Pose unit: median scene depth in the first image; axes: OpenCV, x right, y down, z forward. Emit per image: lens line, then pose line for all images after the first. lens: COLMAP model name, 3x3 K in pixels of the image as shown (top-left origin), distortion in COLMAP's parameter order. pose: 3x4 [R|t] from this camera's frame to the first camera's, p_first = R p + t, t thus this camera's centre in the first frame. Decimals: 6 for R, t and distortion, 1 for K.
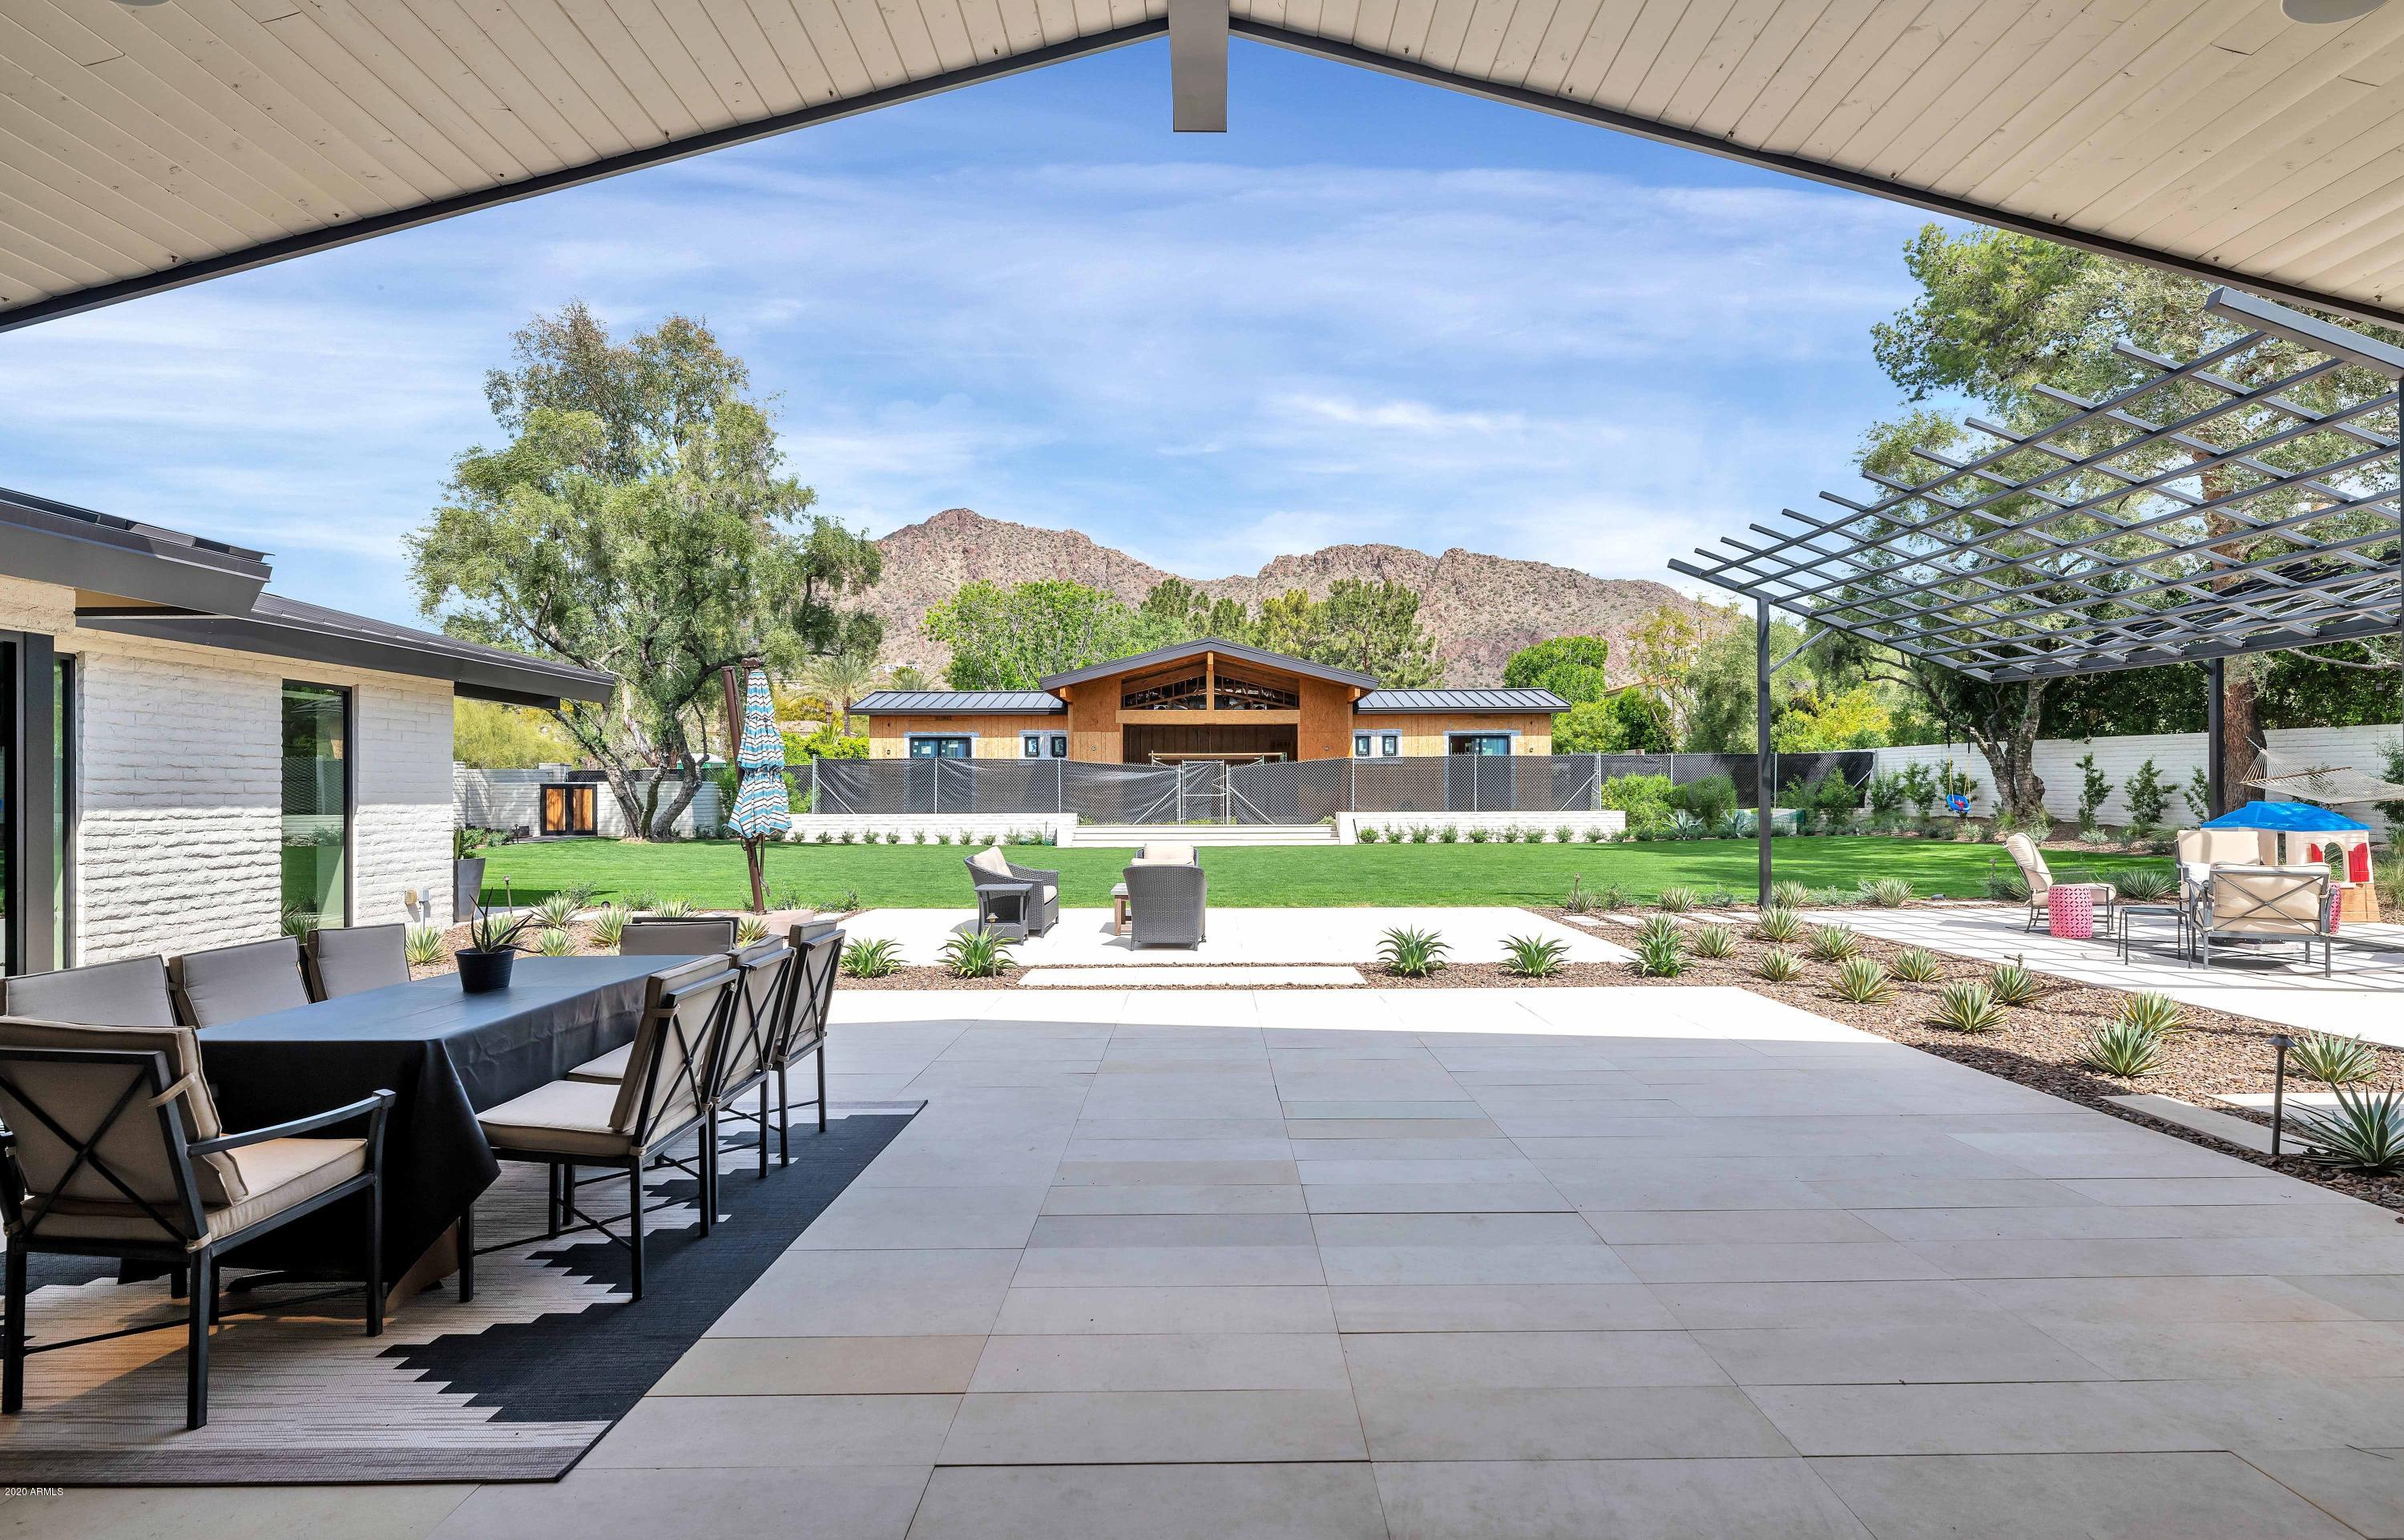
lens RADIAL K [[1181.4, 0, 1217.2], [0, 1181.4, 788.8], [0, 0, 1]] dist [-0.004576, -0.000046]
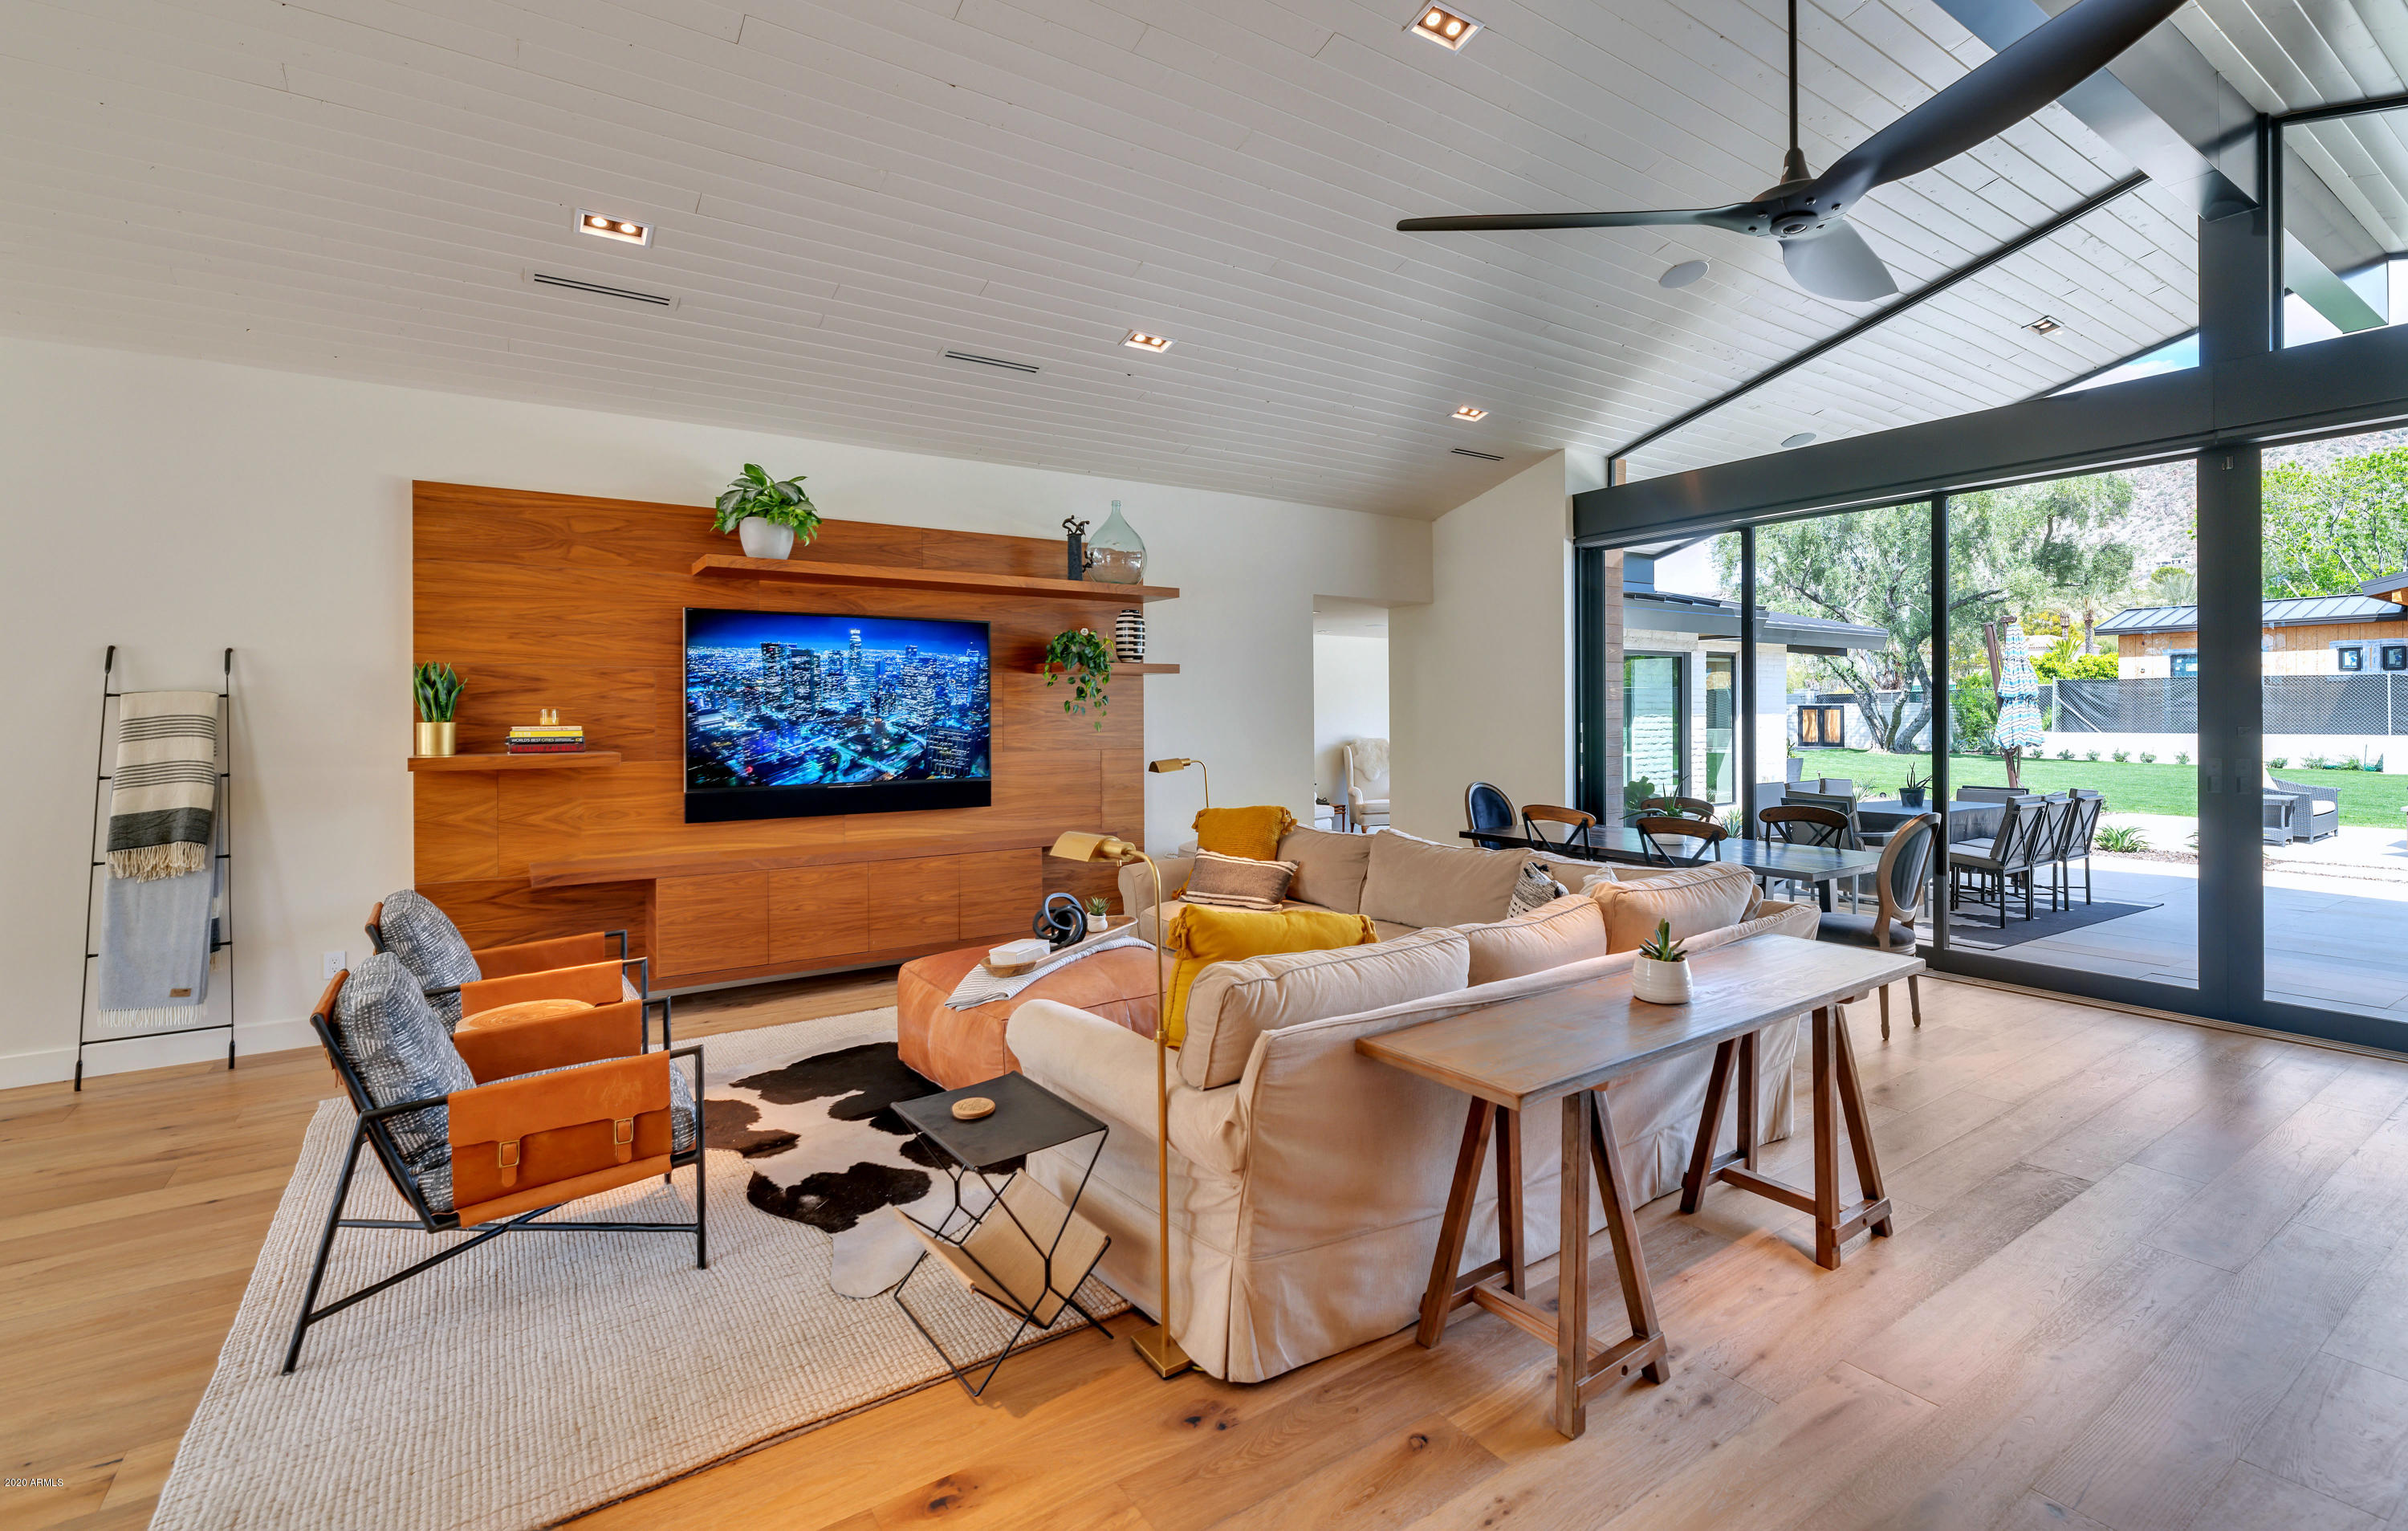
lens RADIAL K [[1084.2, 0, 1221.4], [0, 1084.2, 713.7], [0, 0, 1]] dist [0.001789, 0.000390]
pose [[0.559685, 0.001148, -0.828705, 0.050871], [0.004857, 0.999977, 0.004665, -0.003604], [0.828691, -0.006636, 0.559666, -0.173960]]
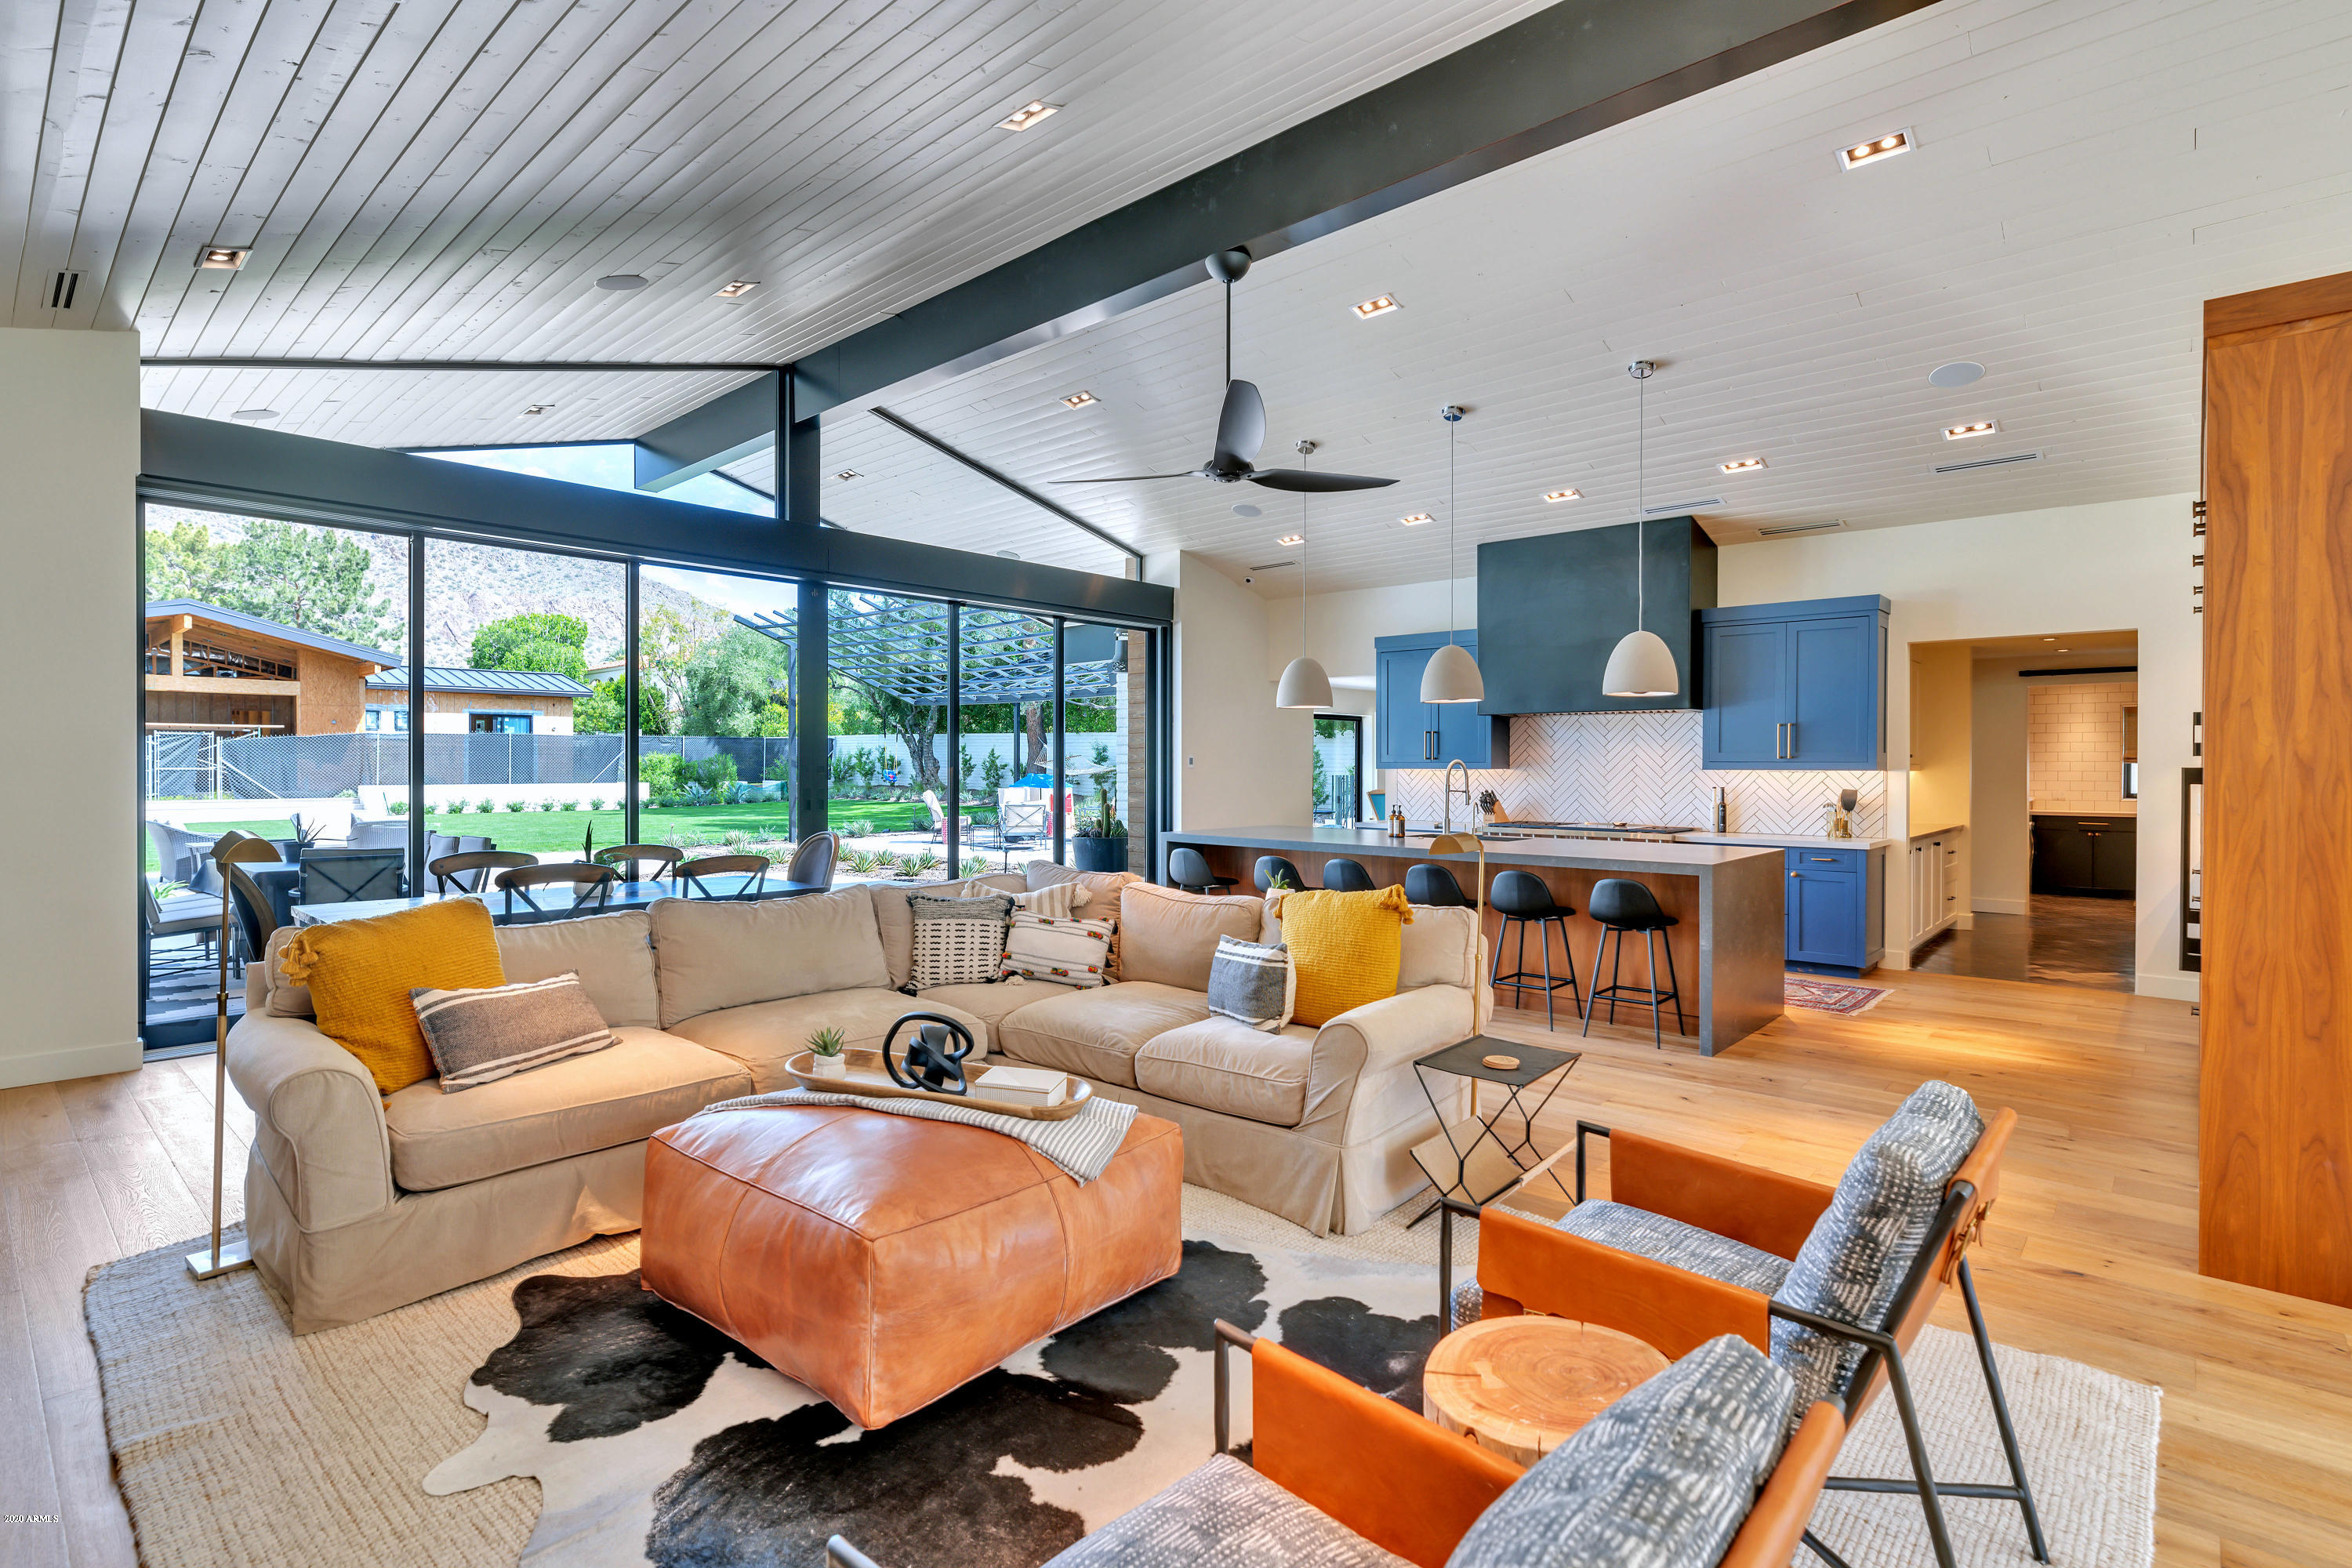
lens RADIAL K [[1131.9, 0, 1193.3], [0, 1131.9, 773.7], [0, 0, 1]] dist [-0.006357, 0.001684]
pose [[0.672478, -0.000232, 0.740117, -0.137360], [-0.005921, 0.999966, 0.005694, -0.000415], [-0.740094, -0.008211, 0.672454, -0.194162]]
